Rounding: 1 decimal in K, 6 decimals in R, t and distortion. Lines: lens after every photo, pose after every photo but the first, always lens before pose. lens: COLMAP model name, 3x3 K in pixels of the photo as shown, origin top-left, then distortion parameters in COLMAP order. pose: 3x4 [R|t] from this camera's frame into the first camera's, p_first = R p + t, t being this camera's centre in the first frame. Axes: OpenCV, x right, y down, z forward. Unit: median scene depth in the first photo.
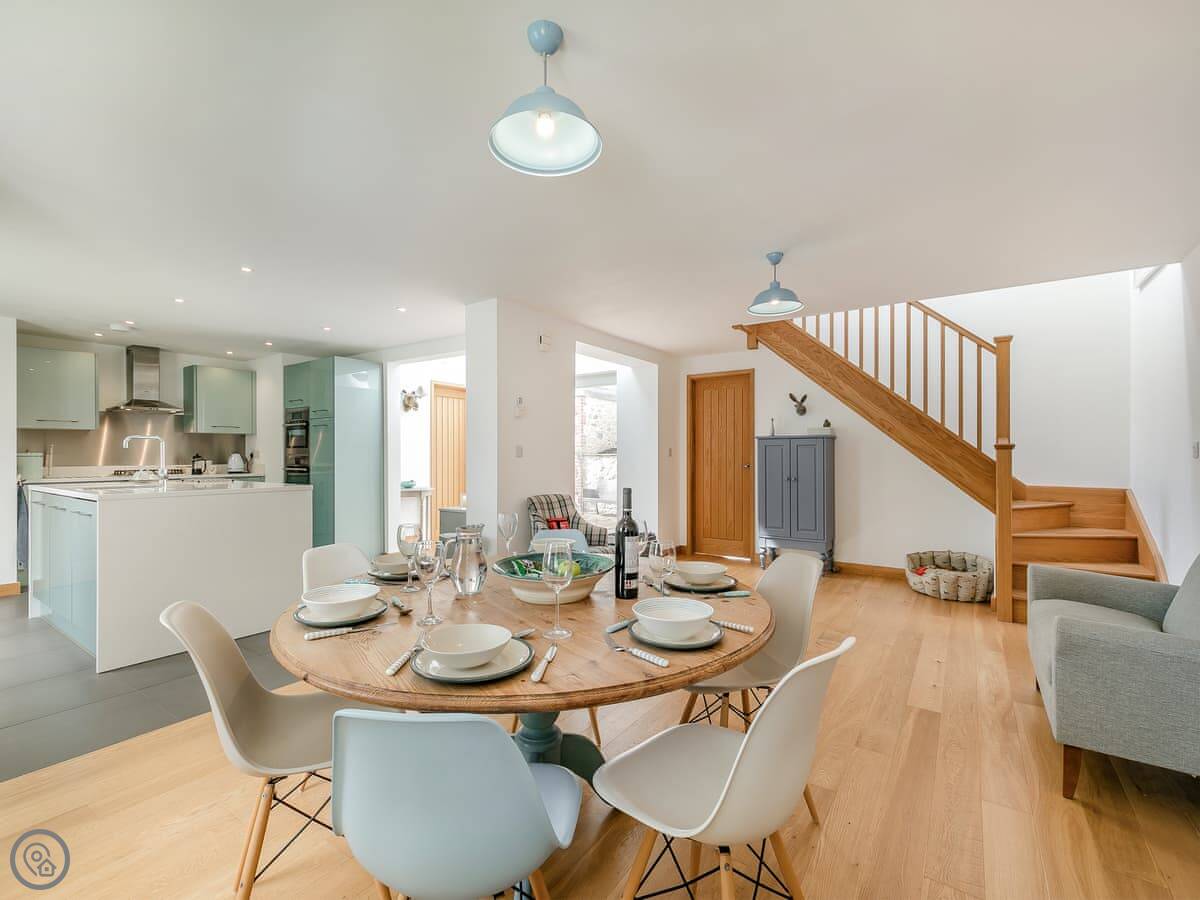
lens RADIAL K [[547.3, 0, 606.4], [0, 547.3, 457.0], [0, 0, 1]] dist [0.003152, -0.000297]
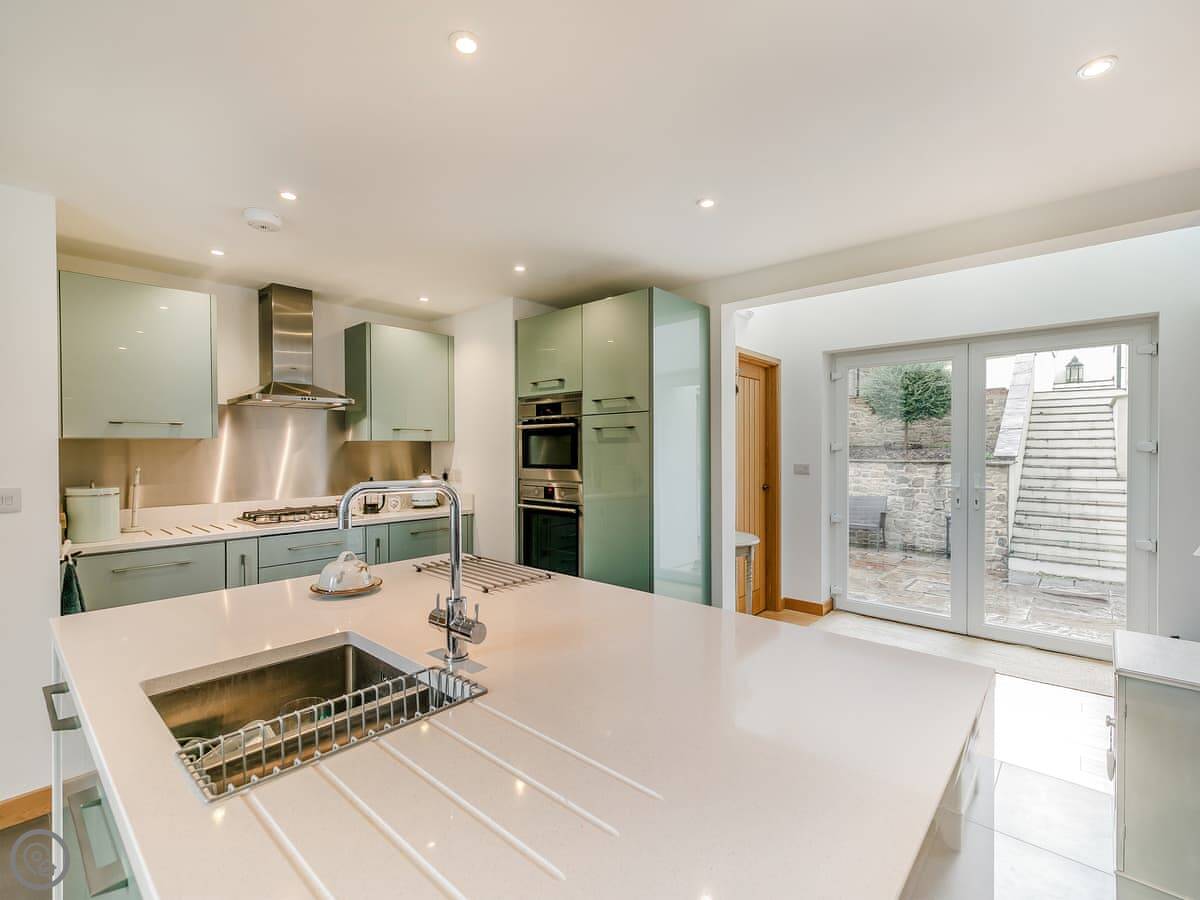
lens RADIAL K [[547.3, 0, 593.3], [0, 547.3, 452.8], [0, 0, 1]] dist [0.003152, -0.000297]
pose [[0.990904, 0.003377, -0.134526, -0.447066], [-0.002748, 0.999984, 0.004866, -0.035306], [0.134541, -0.004452, 0.990898, 0.473141]]
